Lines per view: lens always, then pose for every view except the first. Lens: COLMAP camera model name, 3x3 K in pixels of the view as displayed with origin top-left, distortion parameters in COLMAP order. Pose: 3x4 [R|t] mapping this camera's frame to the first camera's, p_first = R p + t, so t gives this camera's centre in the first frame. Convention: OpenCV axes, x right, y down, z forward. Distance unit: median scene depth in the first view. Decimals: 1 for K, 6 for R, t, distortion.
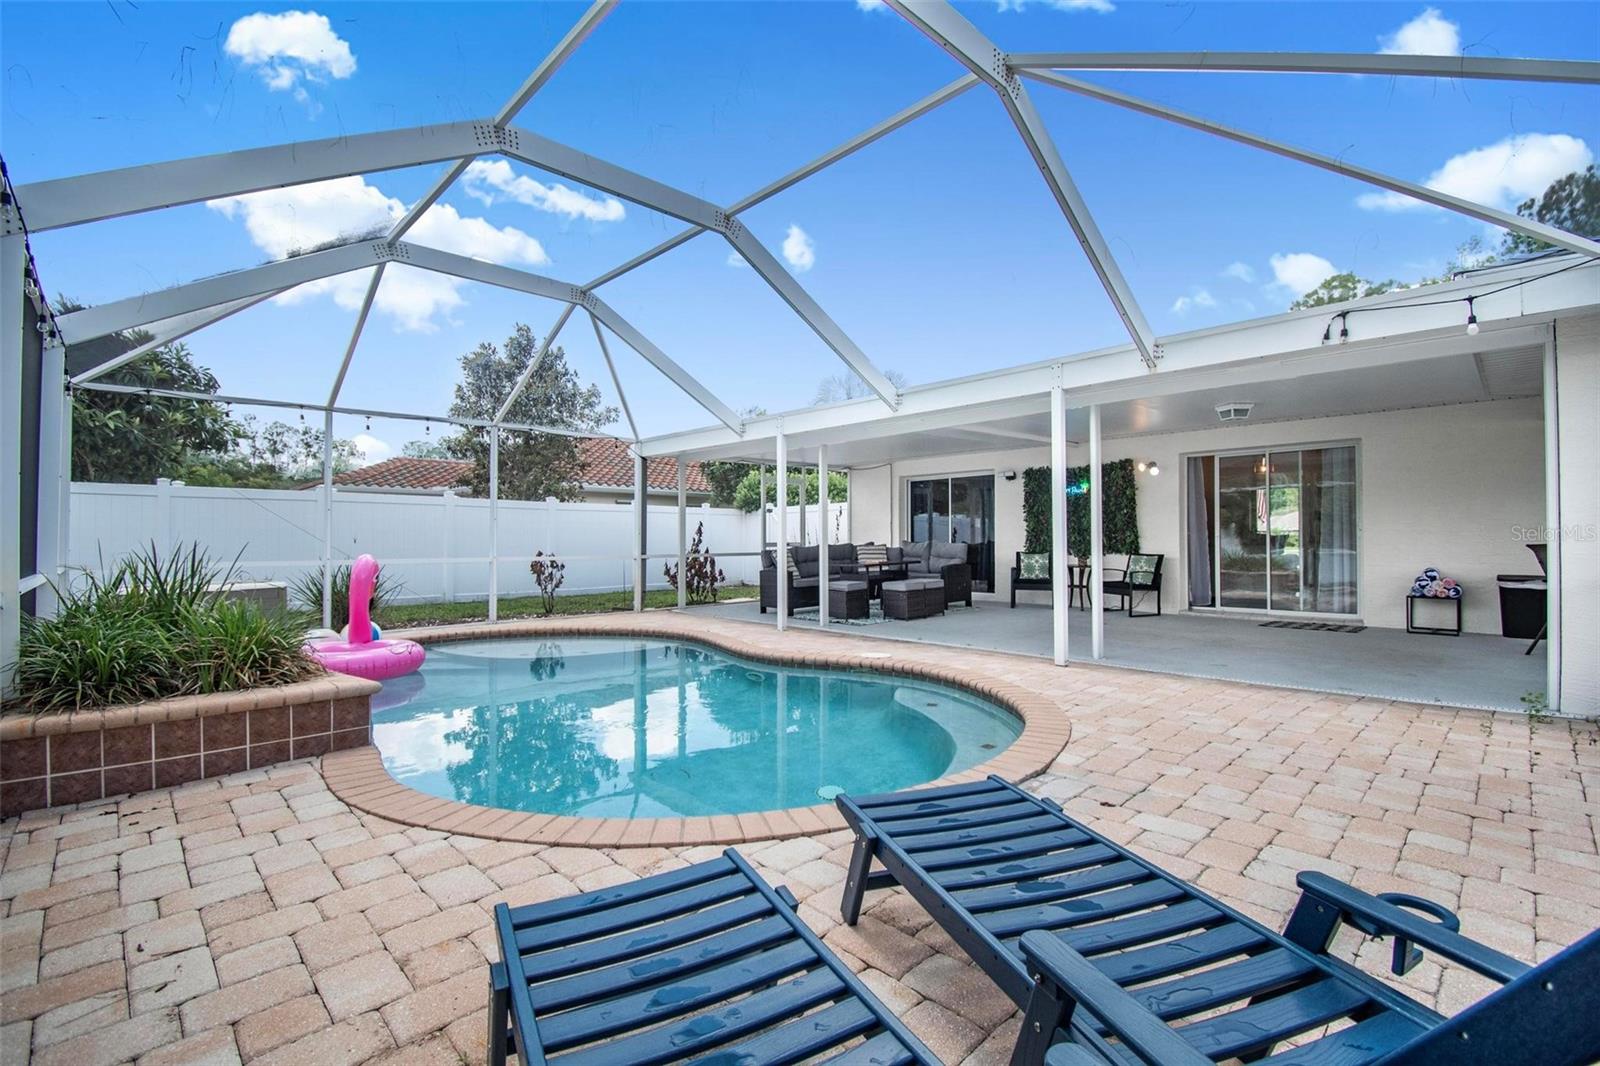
lens RADIAL K [[704.4, 0, 800.0], [0, 704.4, 533.0], [0, 0, 1]] dist [0.000482, -0.000221]
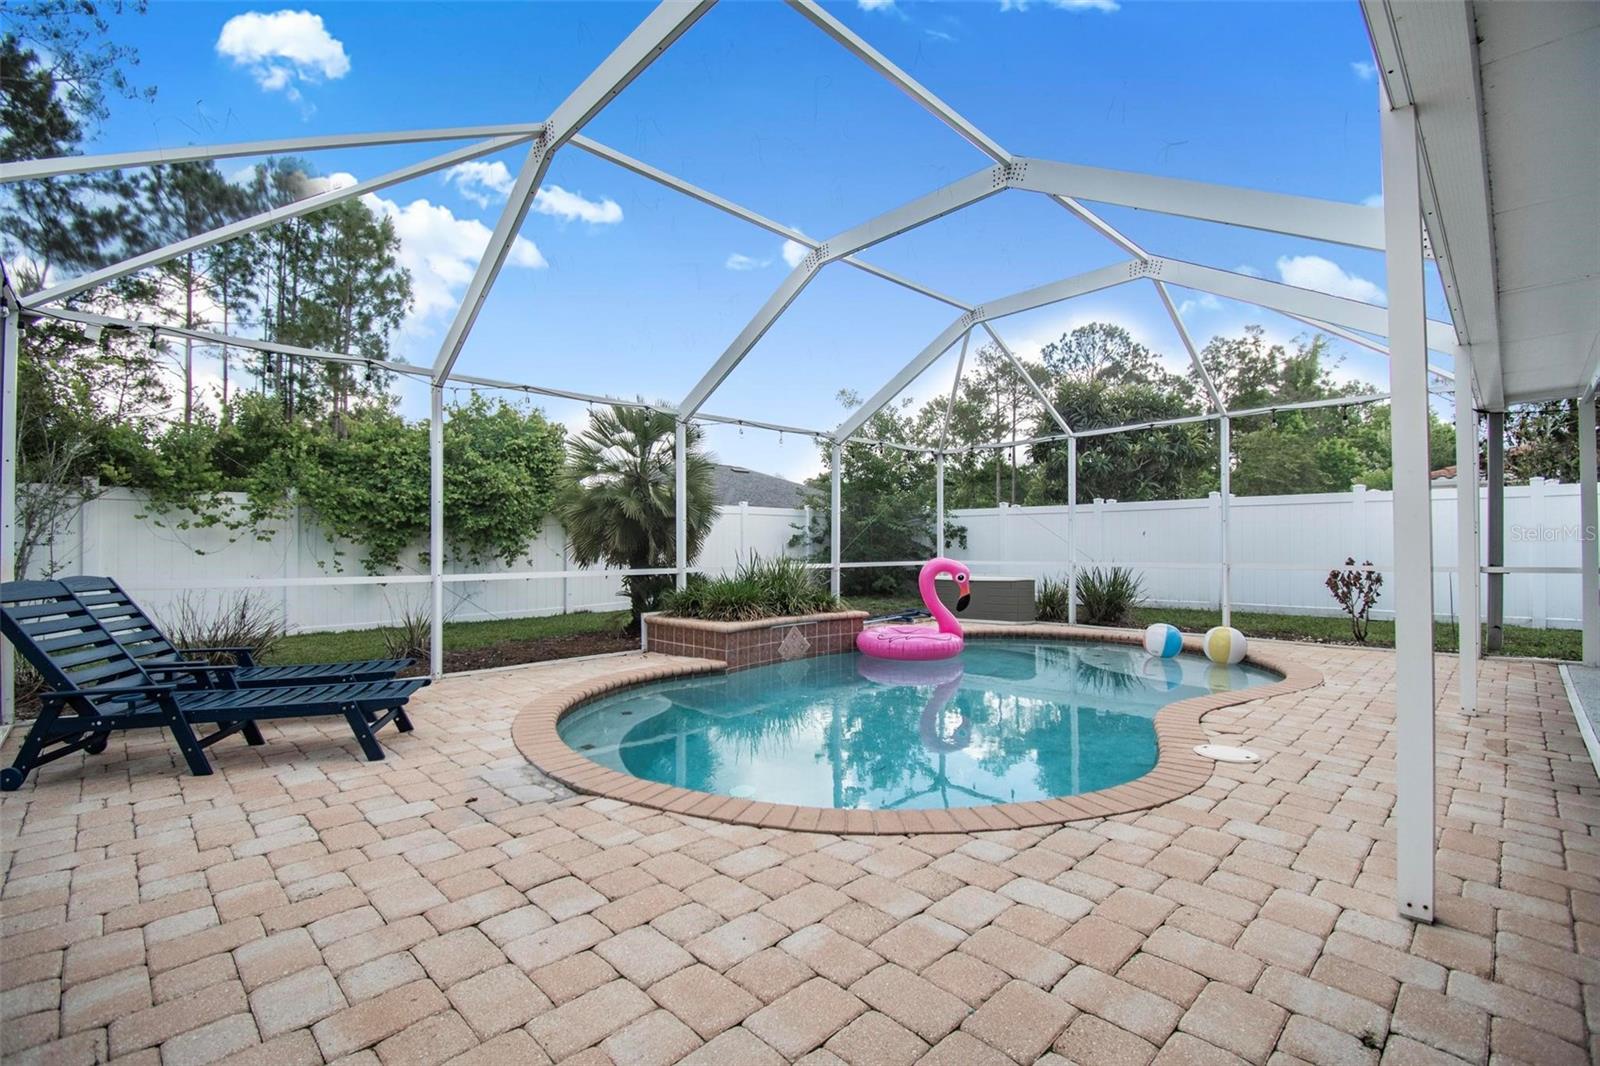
lens RADIAL K [[704.4, 0, 800.0], [0, 704.4, 533.0], [0, 0, 1]] dist [0.000482, -0.000221]
pose [[0.000753, -0.017237, -0.999851, 0.410851], [0.015922, 0.999725, -0.017223, 0.001607], [0.999873, -0.015907, 0.001027, 0.408175]]
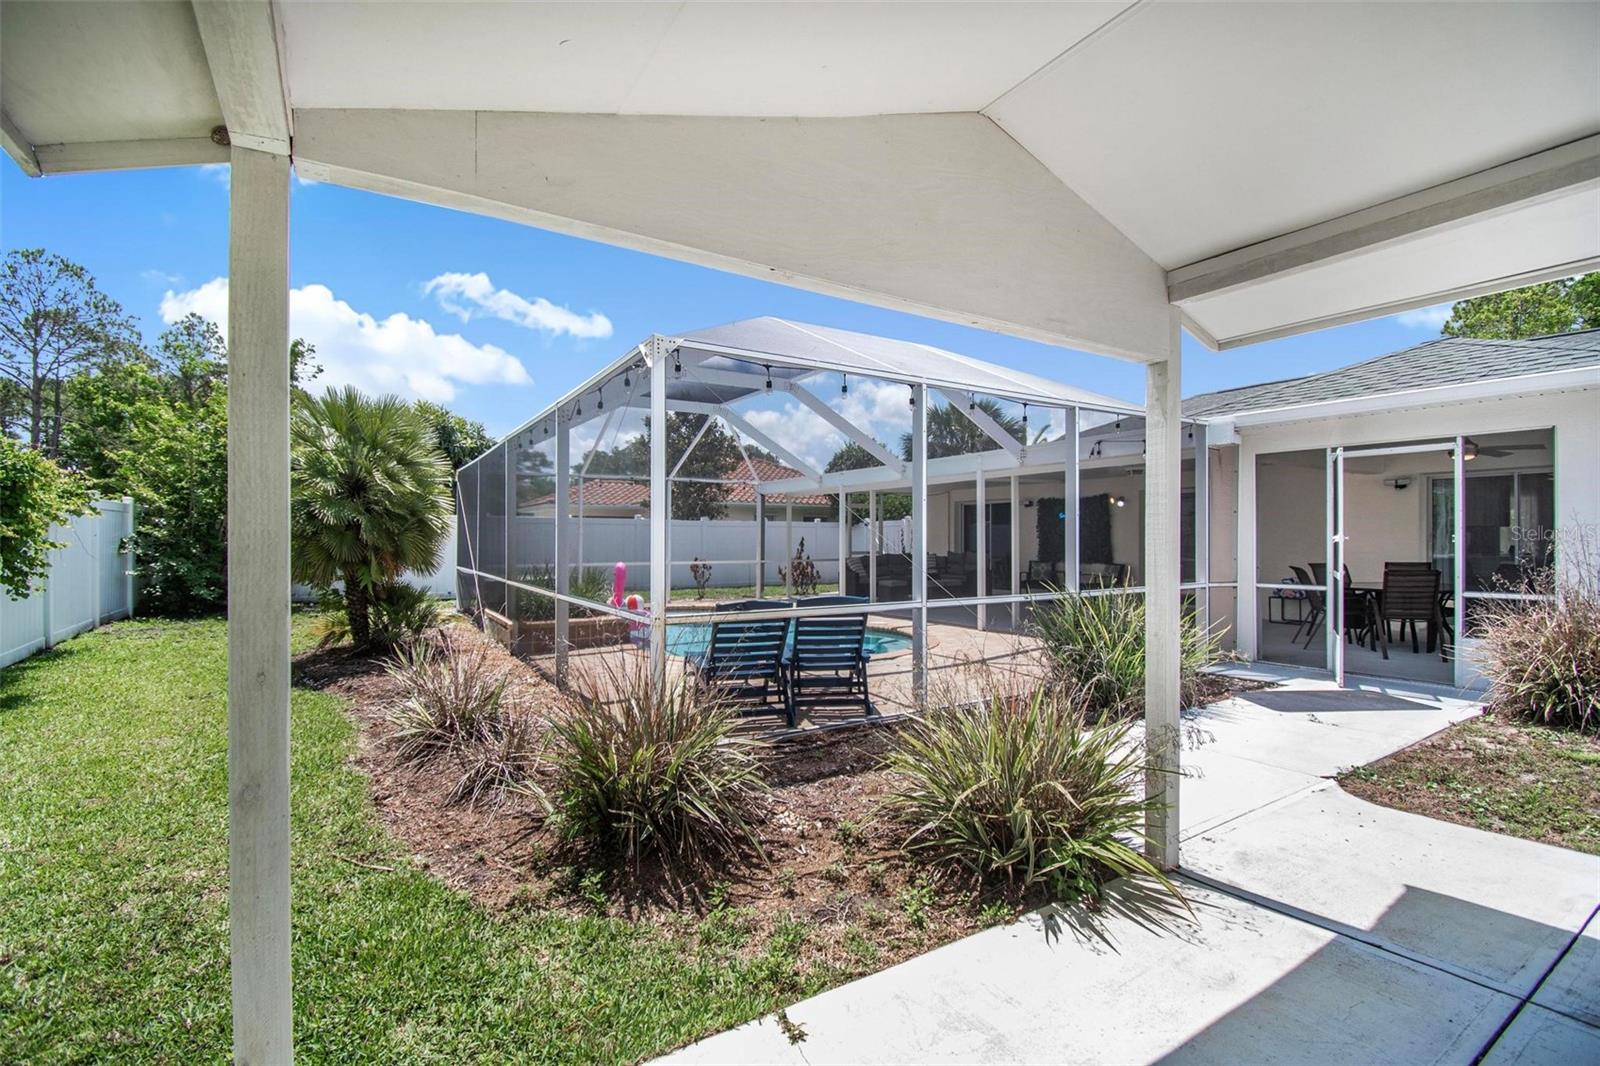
lens RADIAL K [[704.4, 0, 800.0], [0, 704.4, 533.0], [0, 0, 1]] dist [0.000482, -0.000221]
pose [[0.978550, 0.001613, -0.206005, 0.164201], [-0.001091, 0.999996, 0.002645, -0.031238], [0.206008, -0.002364, 0.978547, -0.443779]]
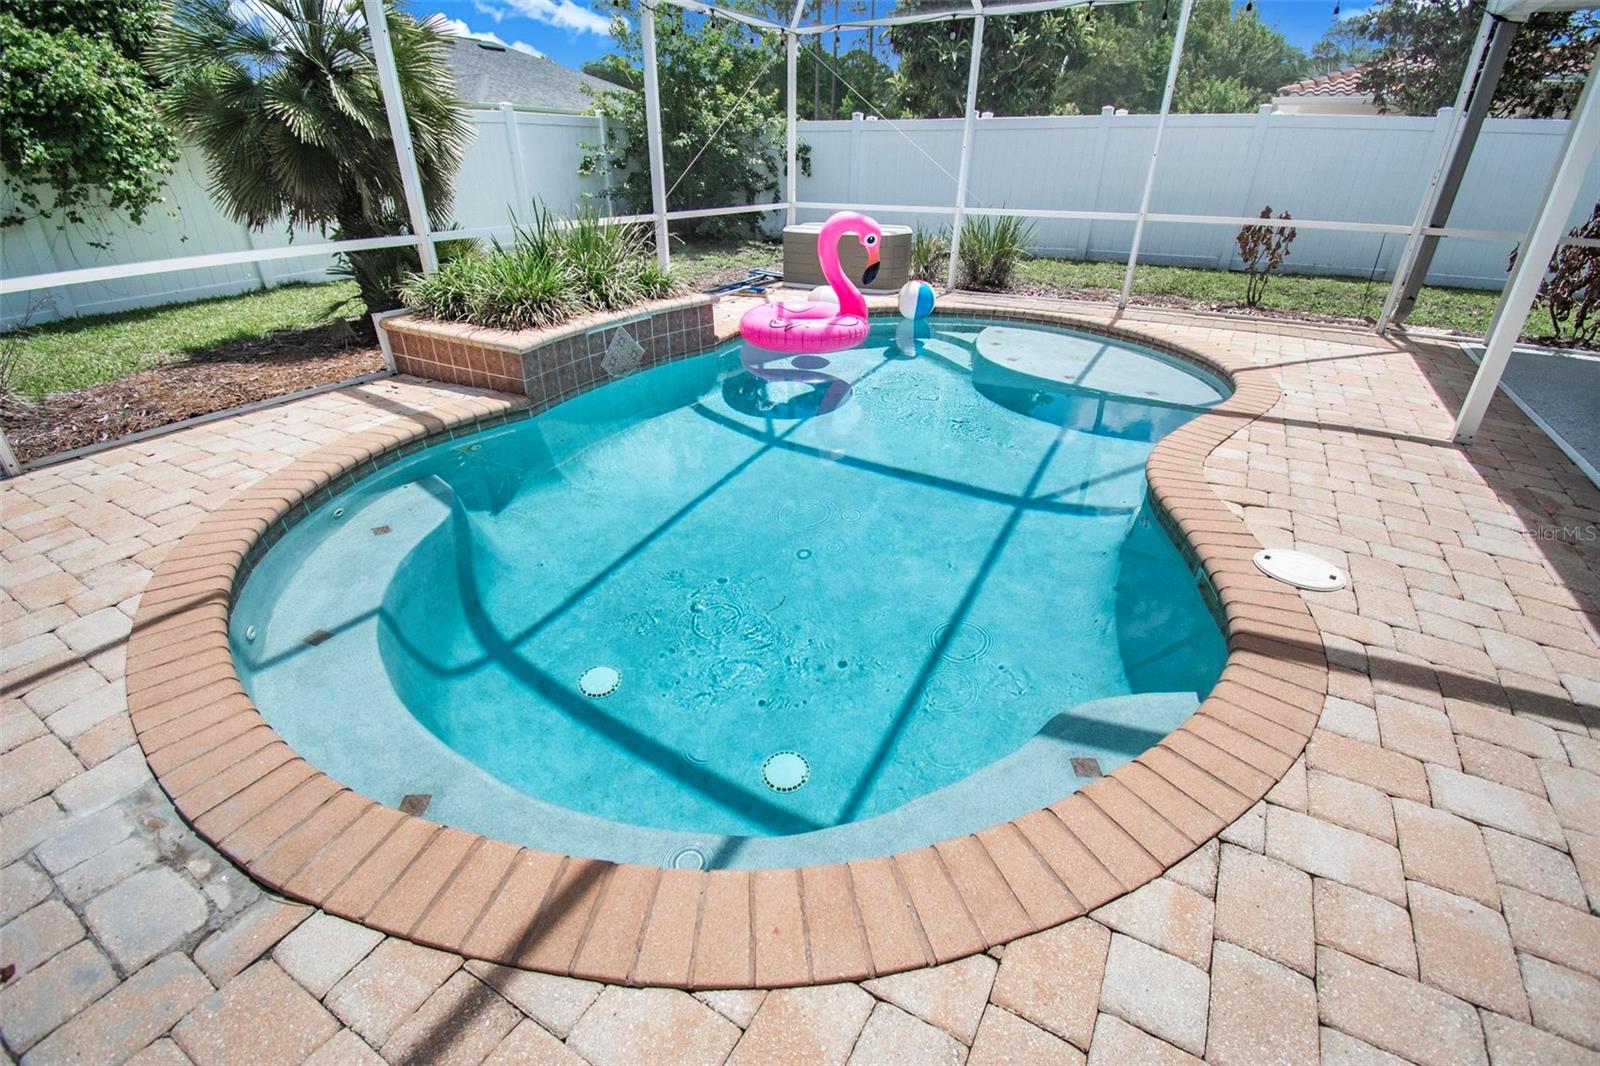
lens RADIAL K [[690.6, 0, 800.0], [0, 690.6, 533.0], [0, 0, 1]] dist [0.005448, -0.014732]
pose [[0.266501, 0.462775, -0.845468, 0.219173], [0.008532, 0.876025, 0.482190, -0.021589], [0.963797, -0.135717, 0.229514, 0.393325]]
